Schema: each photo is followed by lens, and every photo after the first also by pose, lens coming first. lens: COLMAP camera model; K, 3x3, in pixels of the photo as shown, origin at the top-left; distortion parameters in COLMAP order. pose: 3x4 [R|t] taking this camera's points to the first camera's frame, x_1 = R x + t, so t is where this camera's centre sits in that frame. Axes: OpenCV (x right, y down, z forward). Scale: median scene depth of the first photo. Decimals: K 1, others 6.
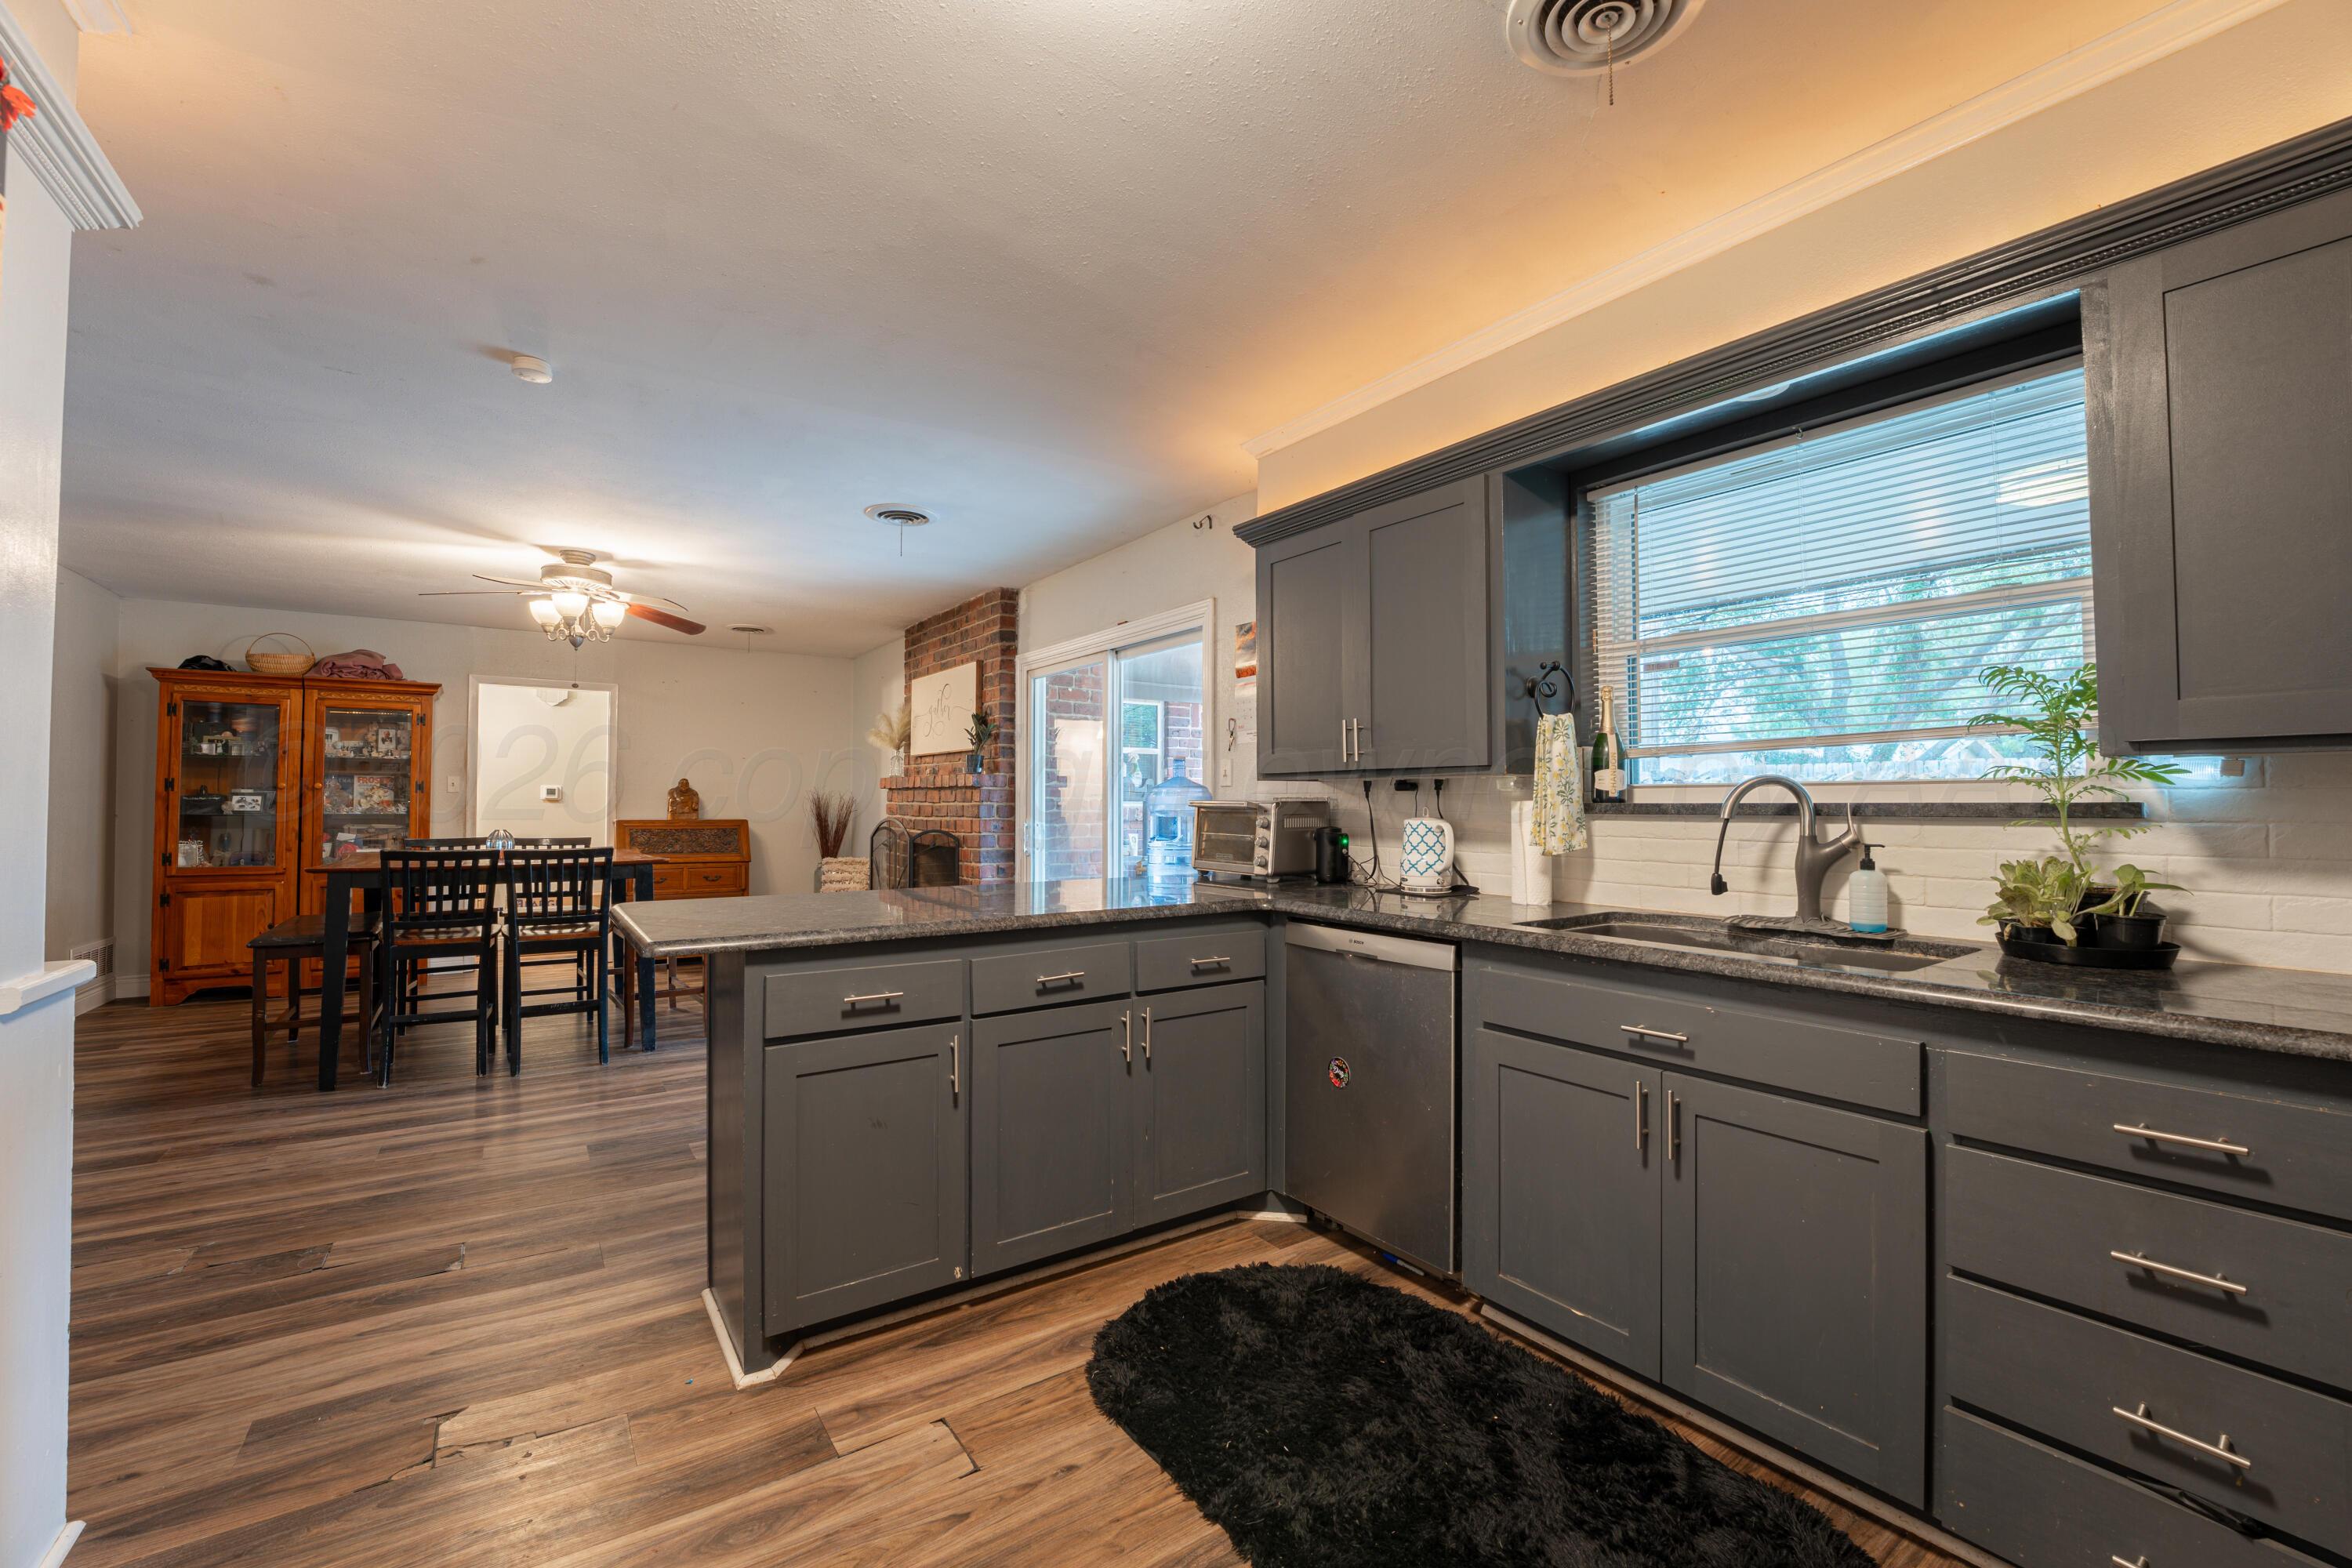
lens RADIAL K [[956.7, 0, 1168.1], [0, 956.7, 782.1], [0, 0, 1]] dist [-0.030355, 0.002988]
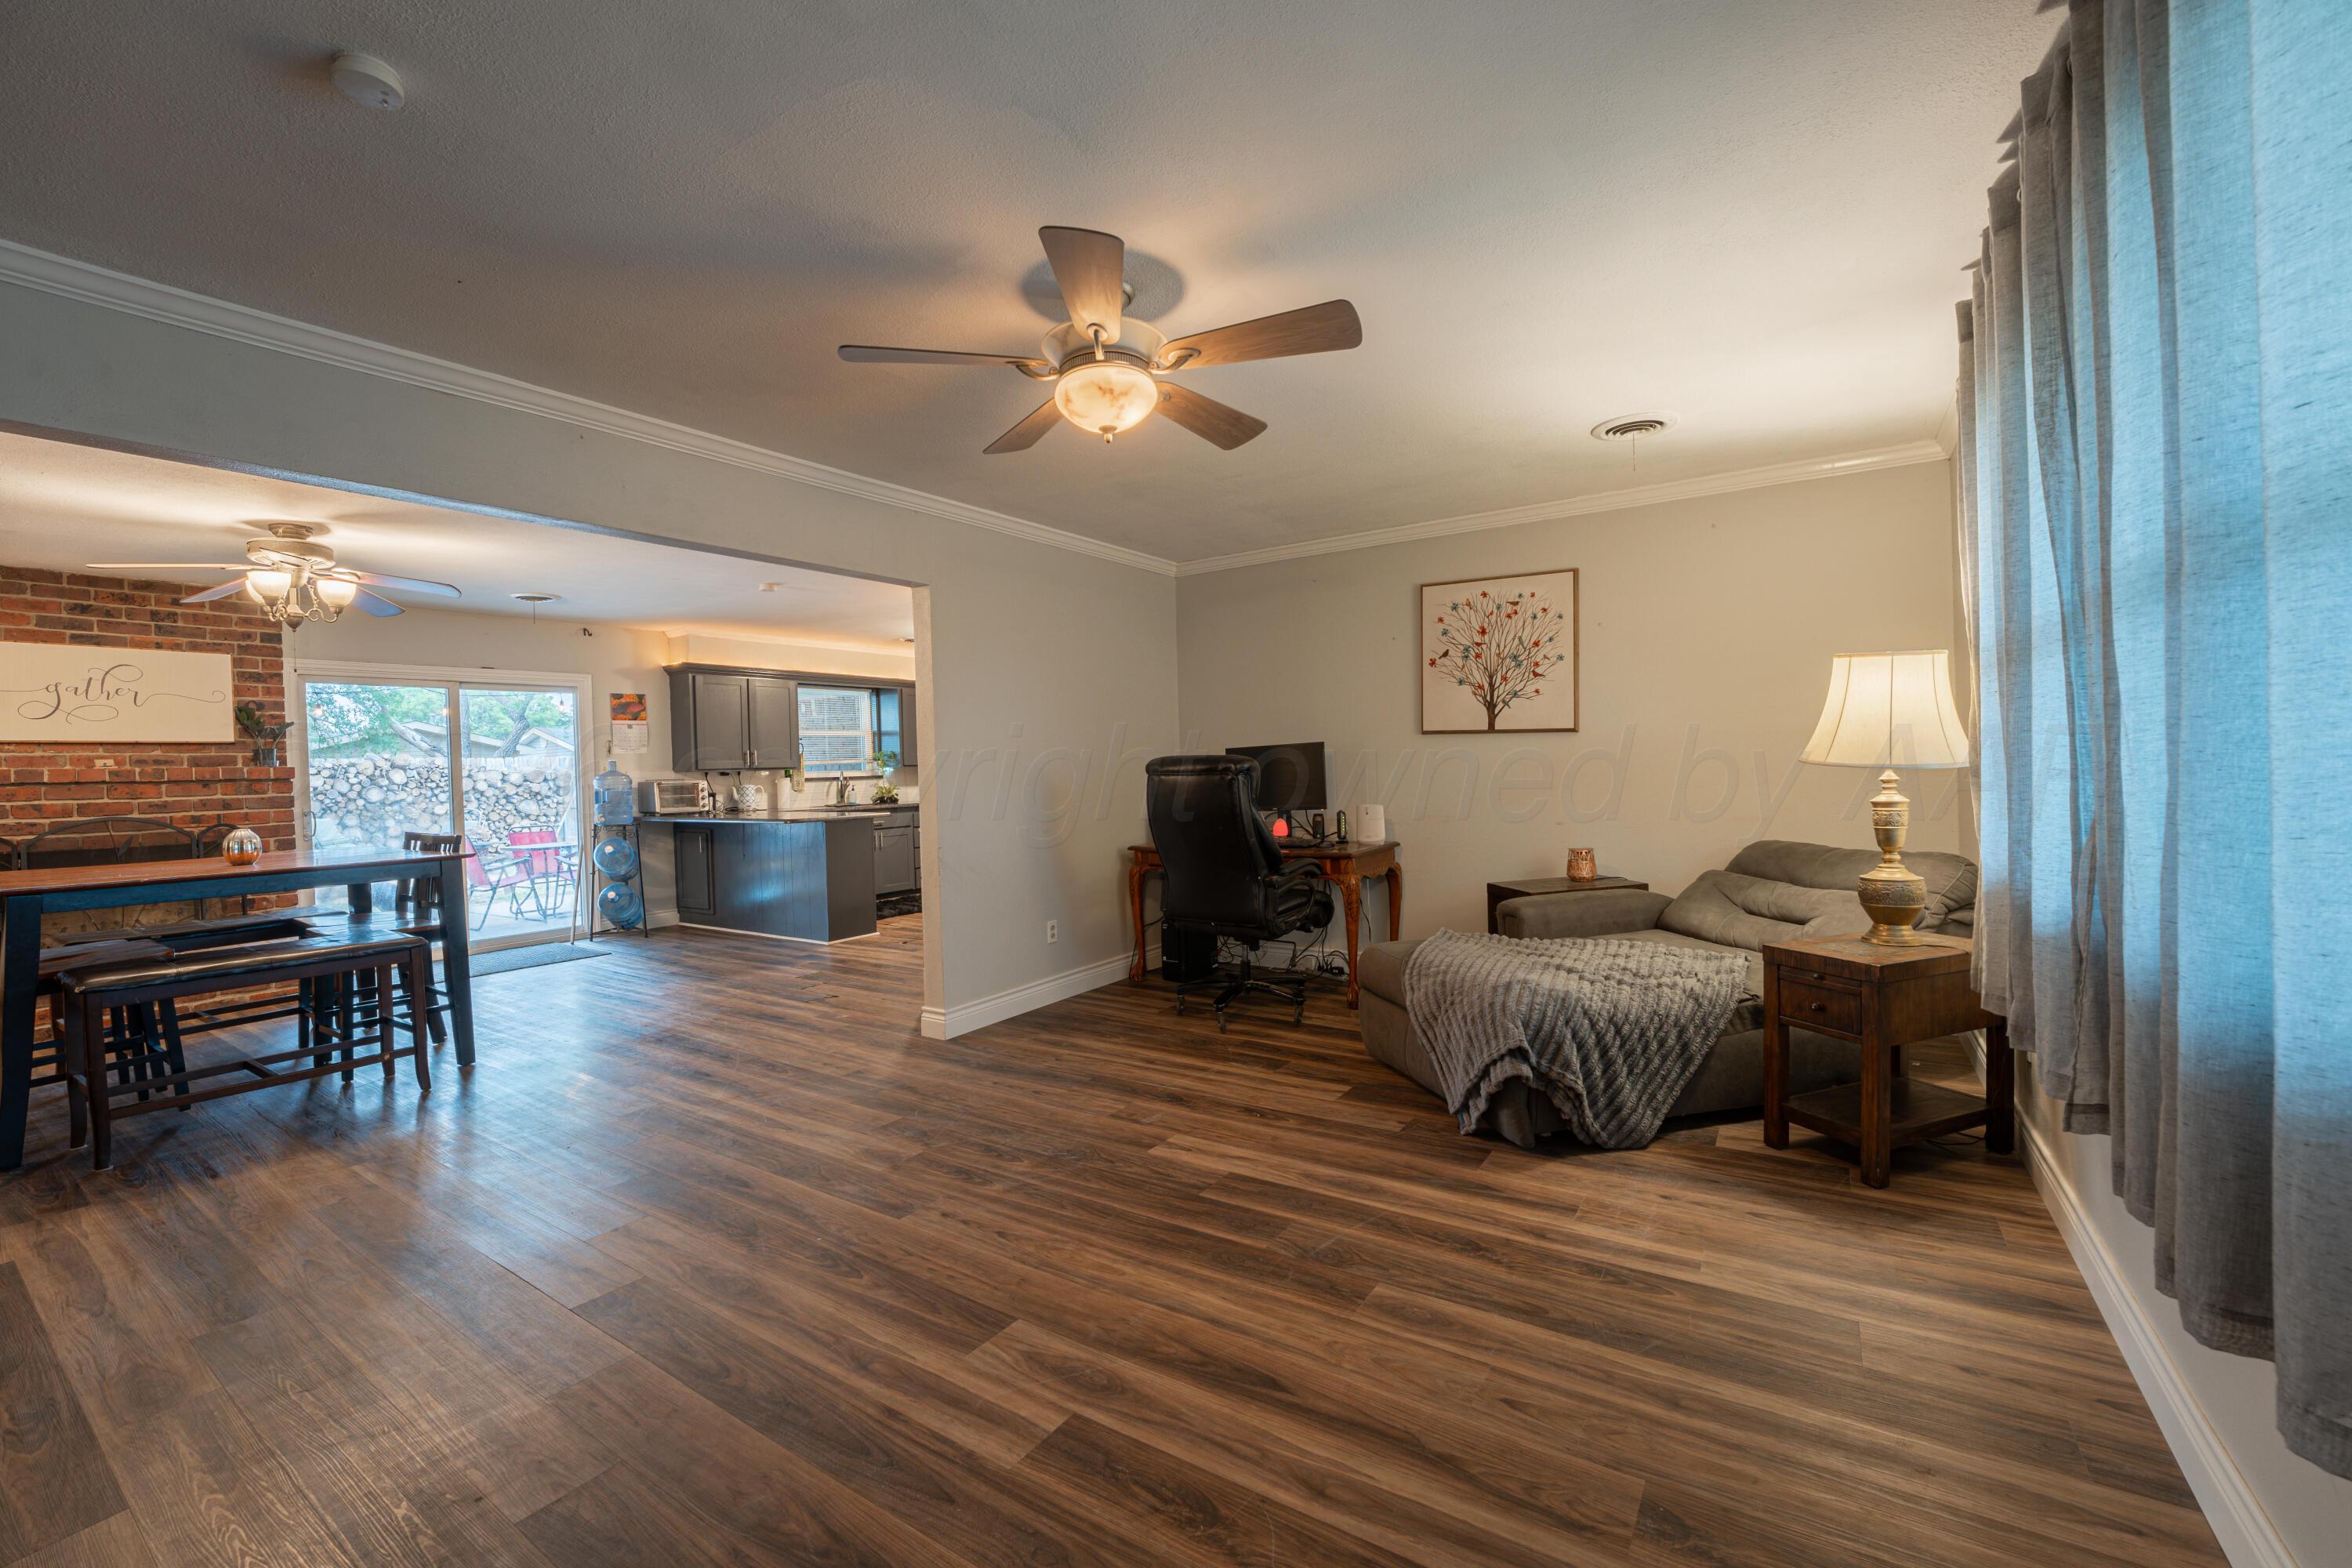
lens RADIAL K [[956.7, 0, 1182.4], [0, 956.7, 780.1], [0, 0, 1]] dist [-0.030355, 0.002988]
pose [[-0.375374, -0.004331, 0.926863, -2.465947], [0.008280, 0.999934, 0.008026, 0.012254], [-0.926836, 0.010687, -0.375313, 0.729982]]
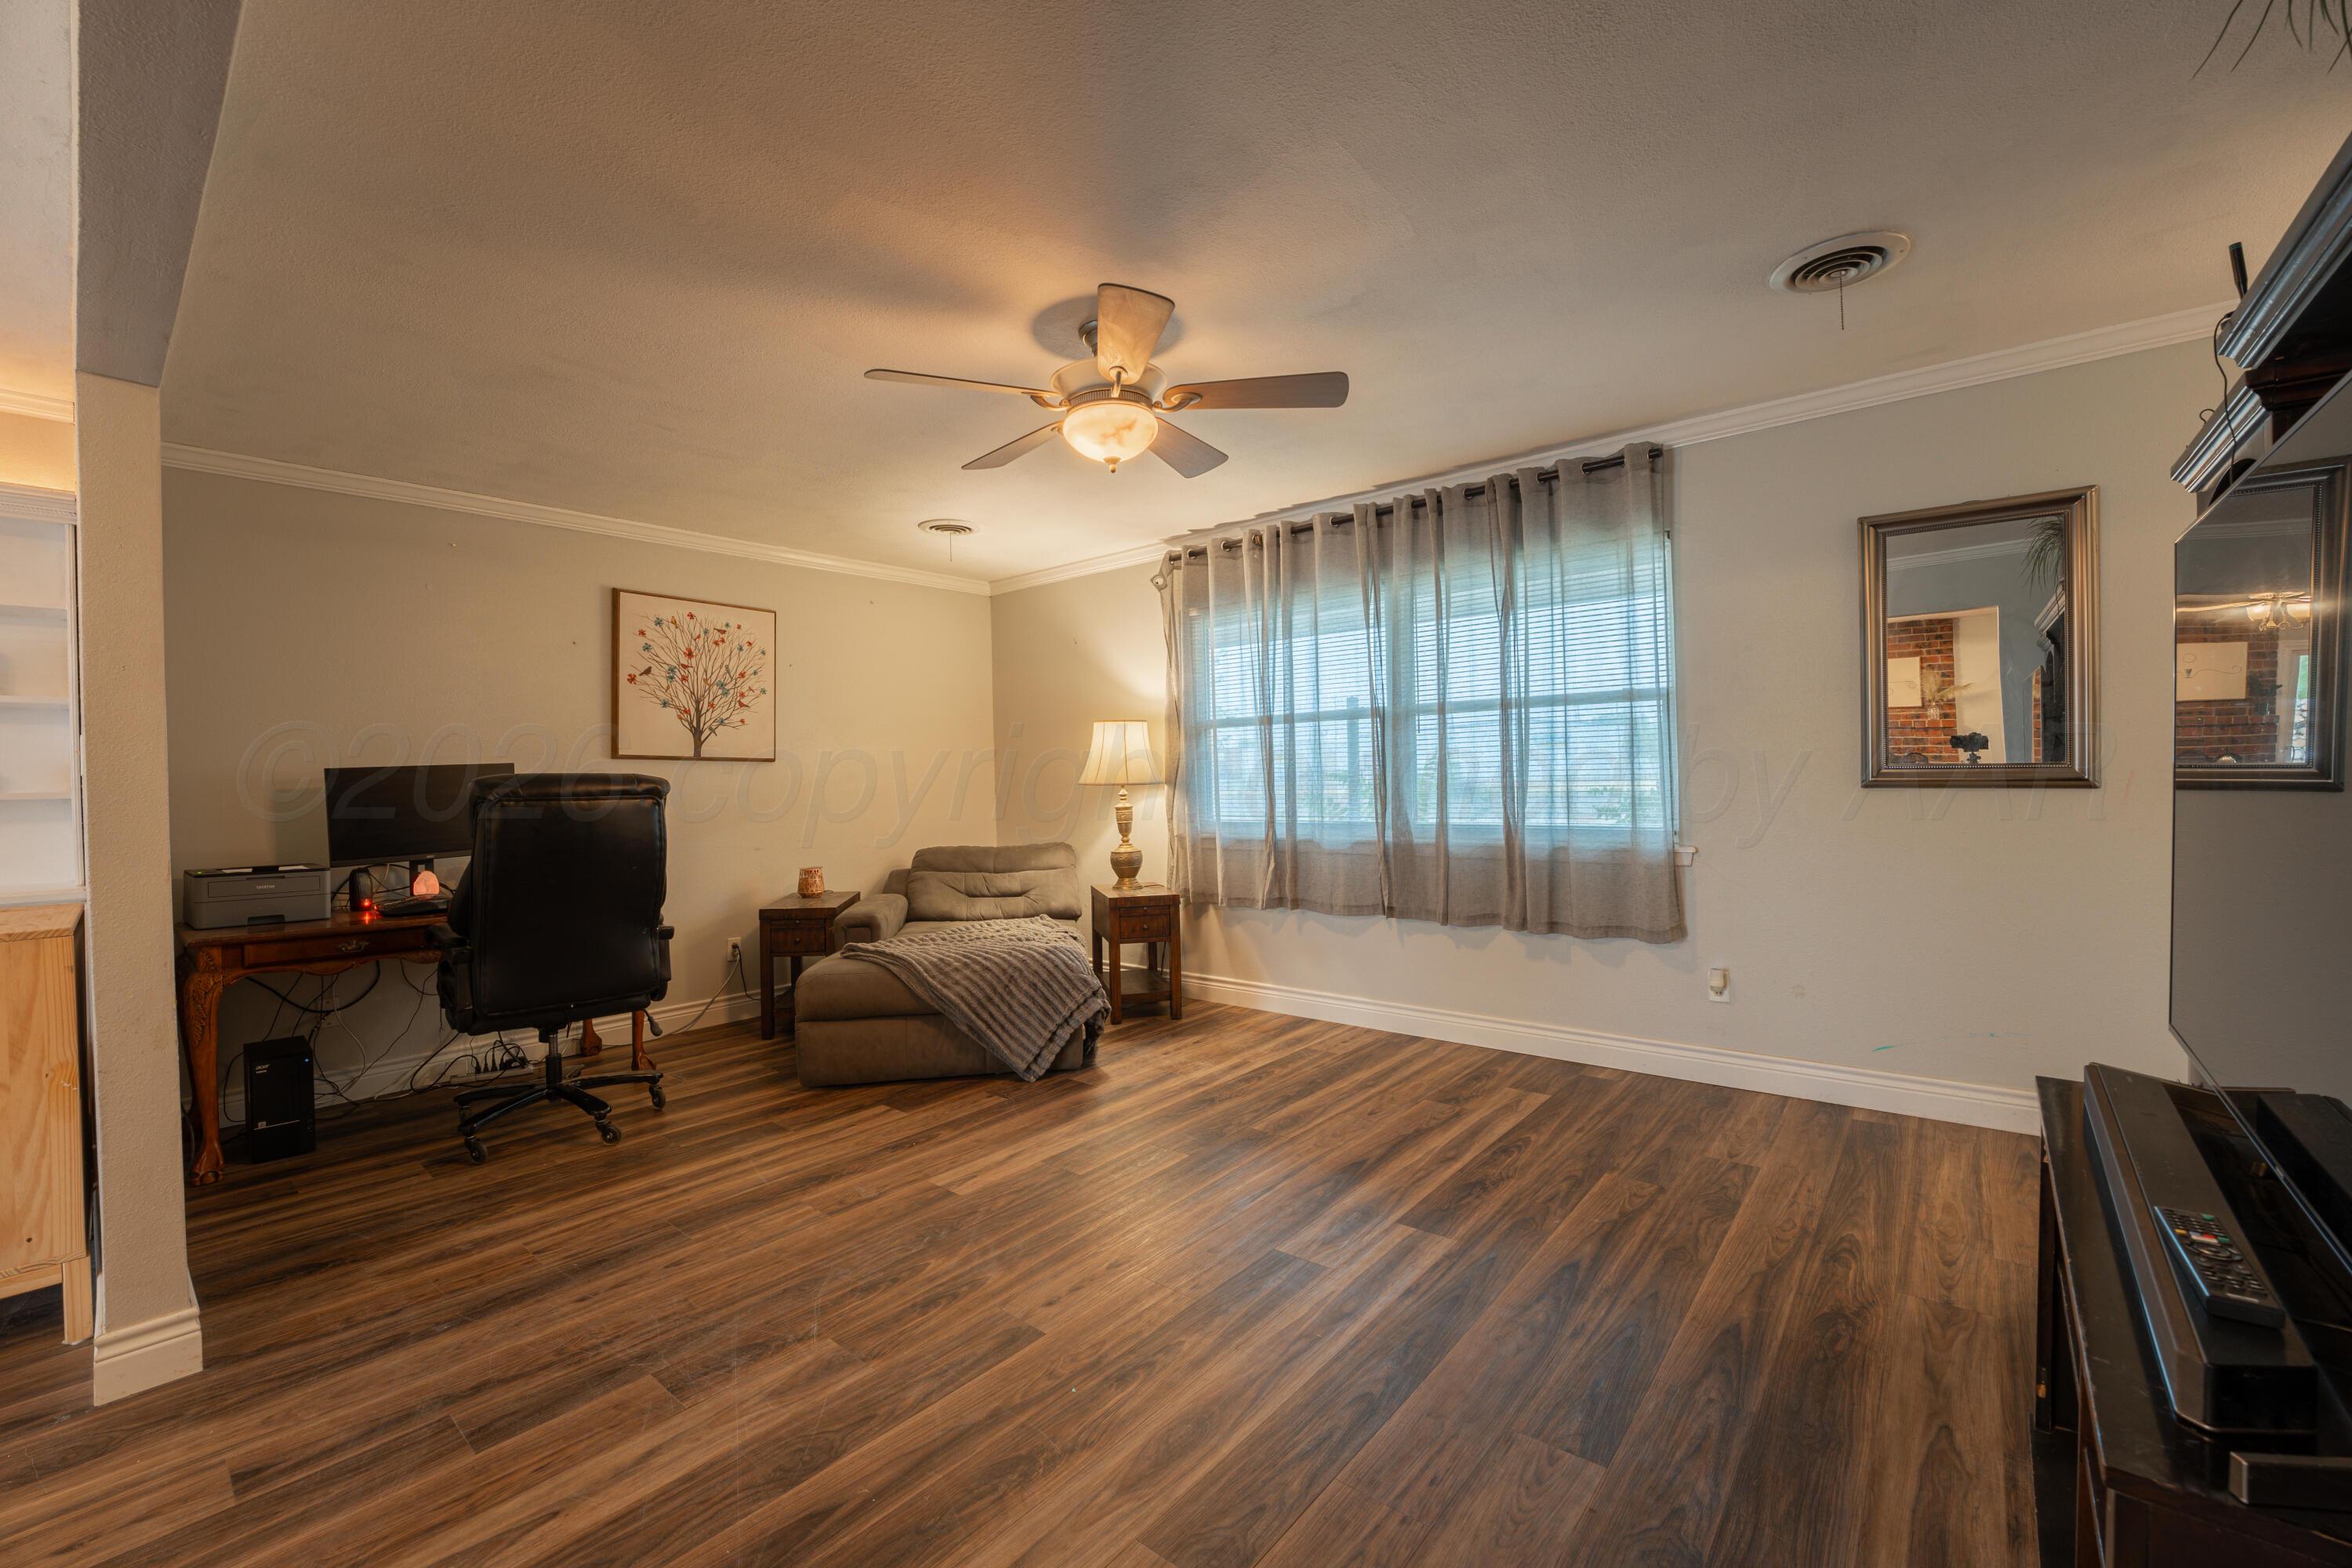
lens RADIAL K [[956.7, 0, 1170.0], [0, 956.7, 776.0], [0, 0, 1]] dist [-0.030355, 0.002988]
pose [[-0.964487, 0.024120, -0.263027, -1.604227], [0.030242, 0.999357, -0.019253, 0.026969], [0.262393, -0.026523, -0.964596, 1.270810]]
